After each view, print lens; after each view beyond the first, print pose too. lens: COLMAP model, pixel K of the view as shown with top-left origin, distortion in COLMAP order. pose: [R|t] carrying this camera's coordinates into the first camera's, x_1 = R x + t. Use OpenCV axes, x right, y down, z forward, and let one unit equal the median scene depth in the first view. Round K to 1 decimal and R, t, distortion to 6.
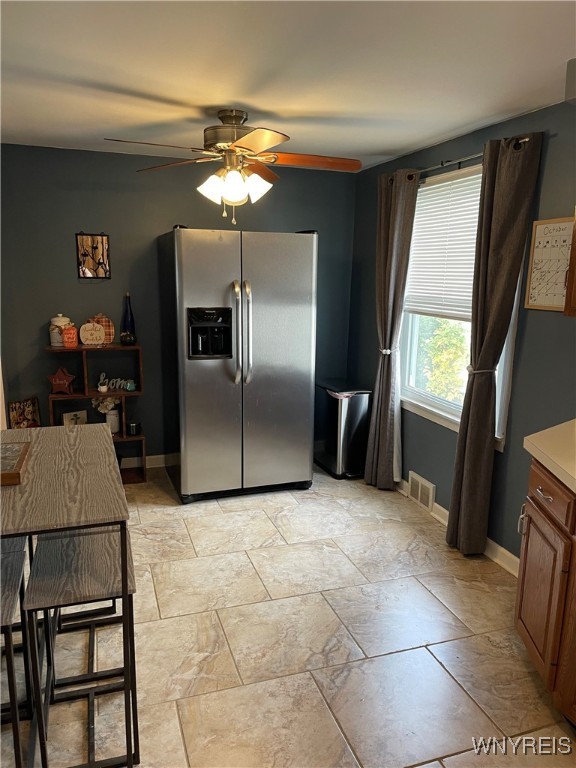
lens RADIAL K [[575.2, 0, 287.9], [0, 575.2, 384.7], [0, 0, 1]] dist [0.029511, -0.033155]
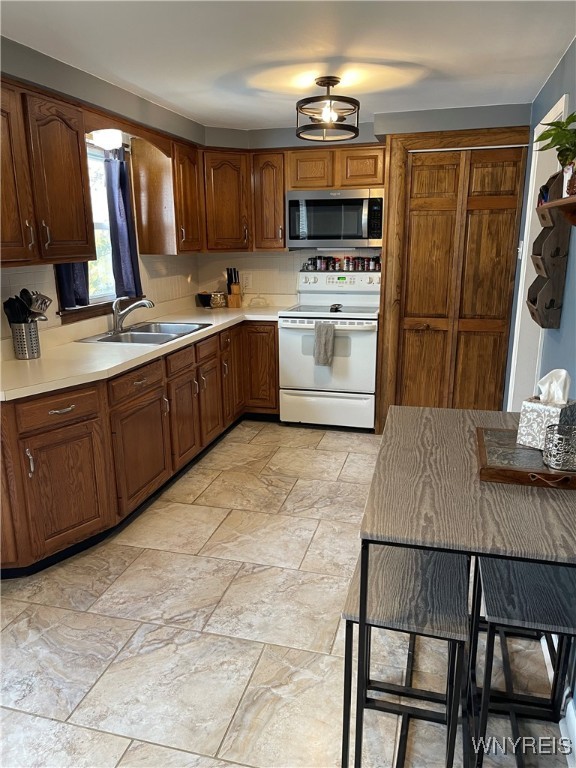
lens RADIAL K [[575.2, 0, 287.3], [0, 575.2, 384.1], [0, 0, 1]] dist [0.029511, -0.033155]
pose [[-0.832037, -0.153903, 0.532944, -0.592366], [0.099407, 0.903823, 0.416201, -0.318952], [-0.545741, 0.399273, -0.736714, 1.577068]]
